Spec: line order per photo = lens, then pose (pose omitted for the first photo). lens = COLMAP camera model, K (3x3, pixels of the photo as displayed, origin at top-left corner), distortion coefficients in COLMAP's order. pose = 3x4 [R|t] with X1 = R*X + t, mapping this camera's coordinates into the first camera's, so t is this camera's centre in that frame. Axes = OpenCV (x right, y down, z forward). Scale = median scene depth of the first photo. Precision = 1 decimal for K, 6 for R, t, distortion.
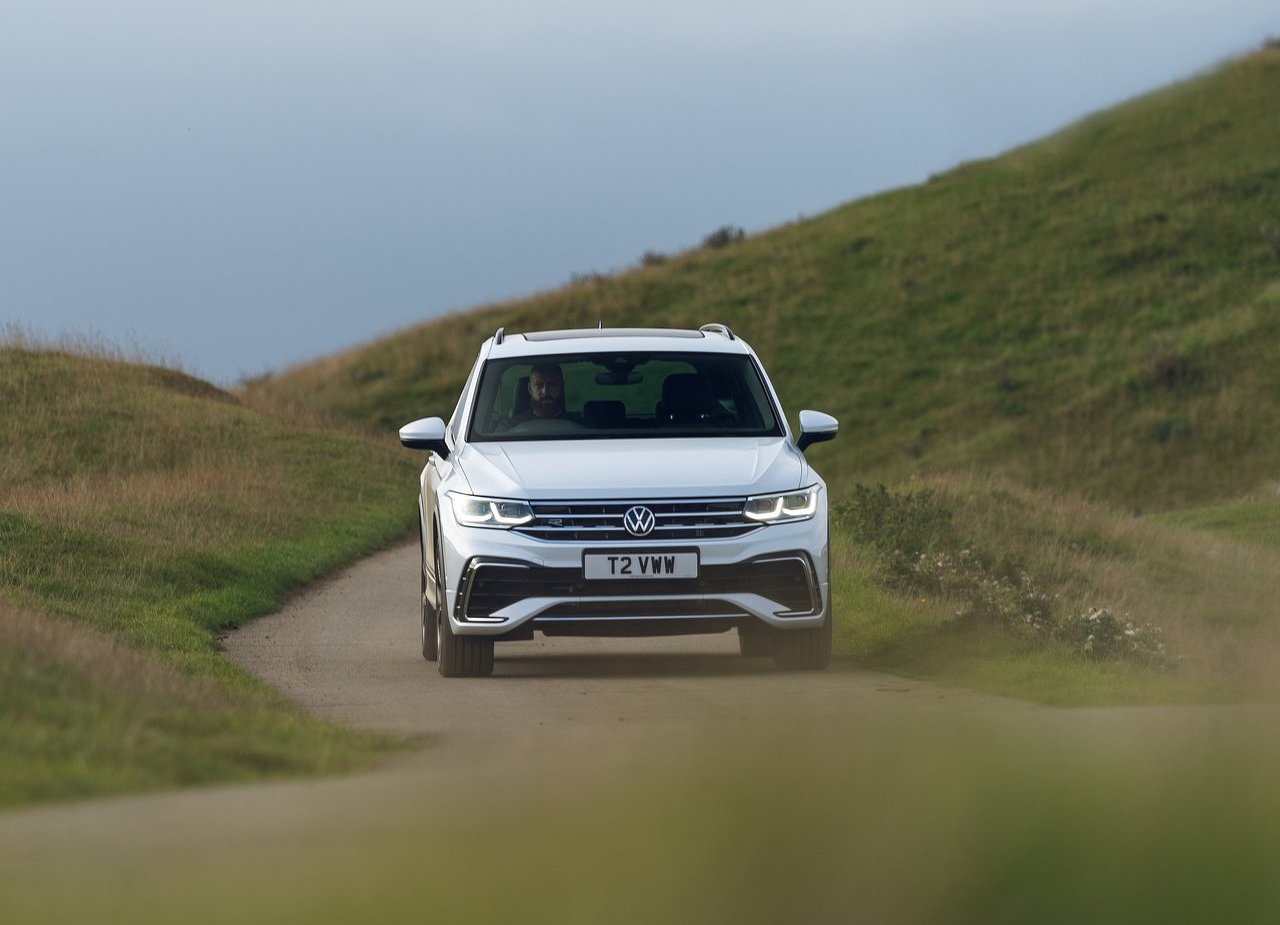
lens RADIAL K [[8637.9, 0, 640.0], [0, 8637.9, 639.1], [0, 0, 1]] dist [-0.828529, -5.493603]
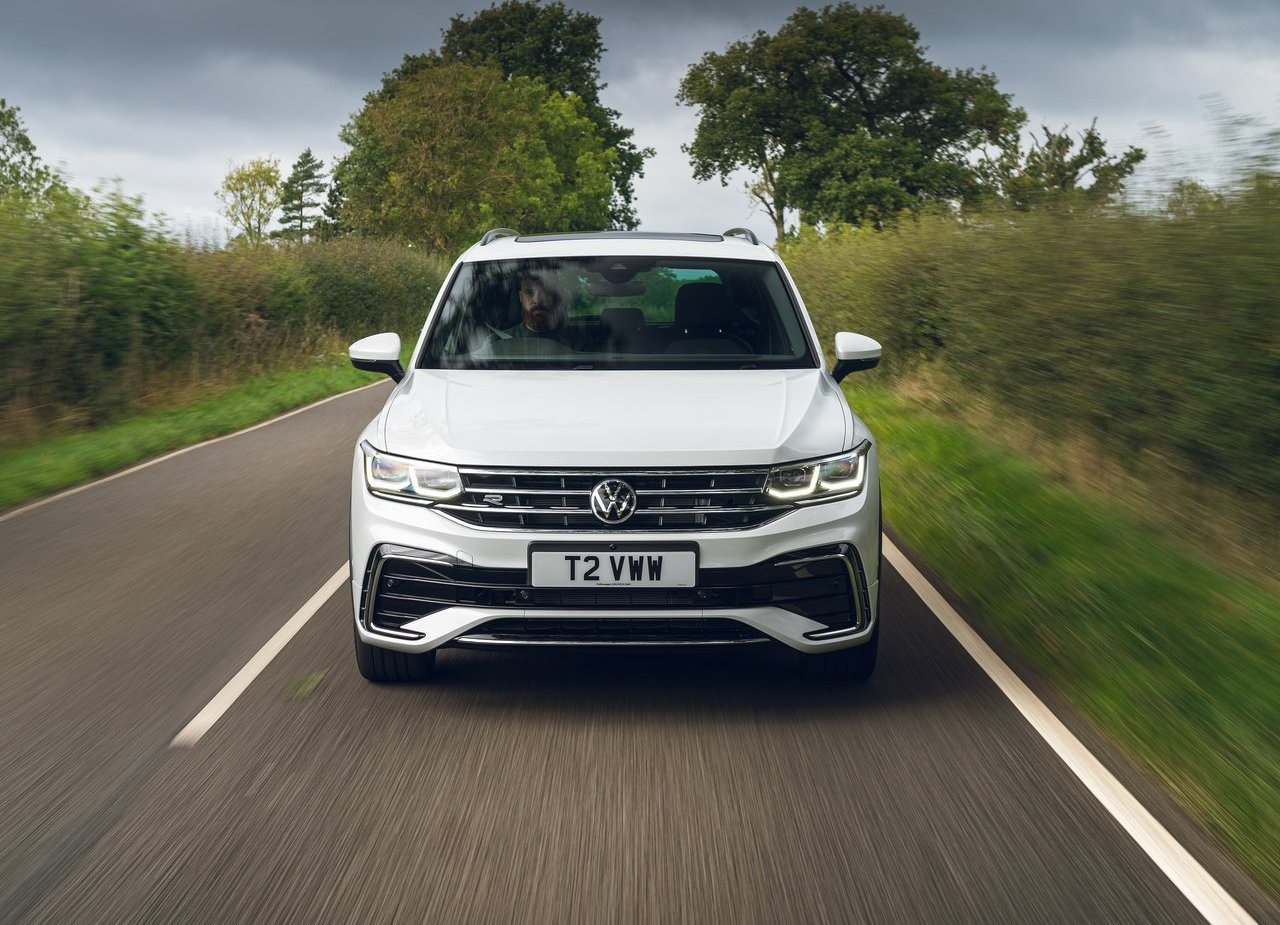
lens RADIAL K [[1998.3, 0, 637.5], [0, 1998.3, 463.3], [0, 0, 1]] dist [-0.035594, -0.014402]
pose [[0.998630, 0.022961, -0.047022, 0.009269], [-0.019796, 0.997577, 0.066696, -0.027408], [0.048440, -0.065674, 0.996665, 0.840406]]
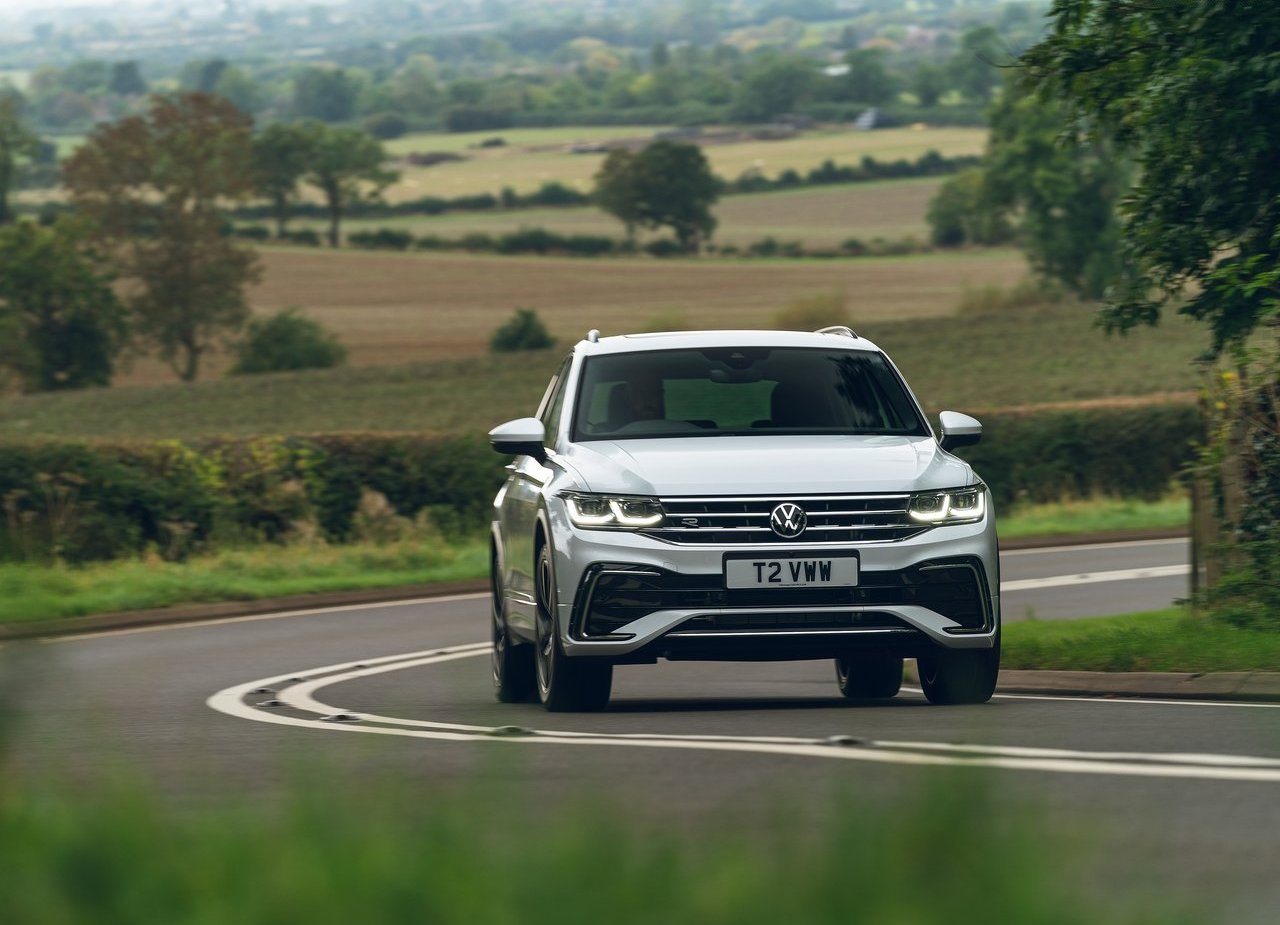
lens RADIAL K [[4835.9, 0, 641.7], [0, 4835.9, 462.7], [0, 0, 1]] dist [-0.018220, -3.662915]
pose [[0.998986, -0.000615, 0.045022, -0.036031], [0.003482, 0.997967, -0.063631, 0.010970], [-0.044891, 0.063724, 0.996957, 0.523742]]
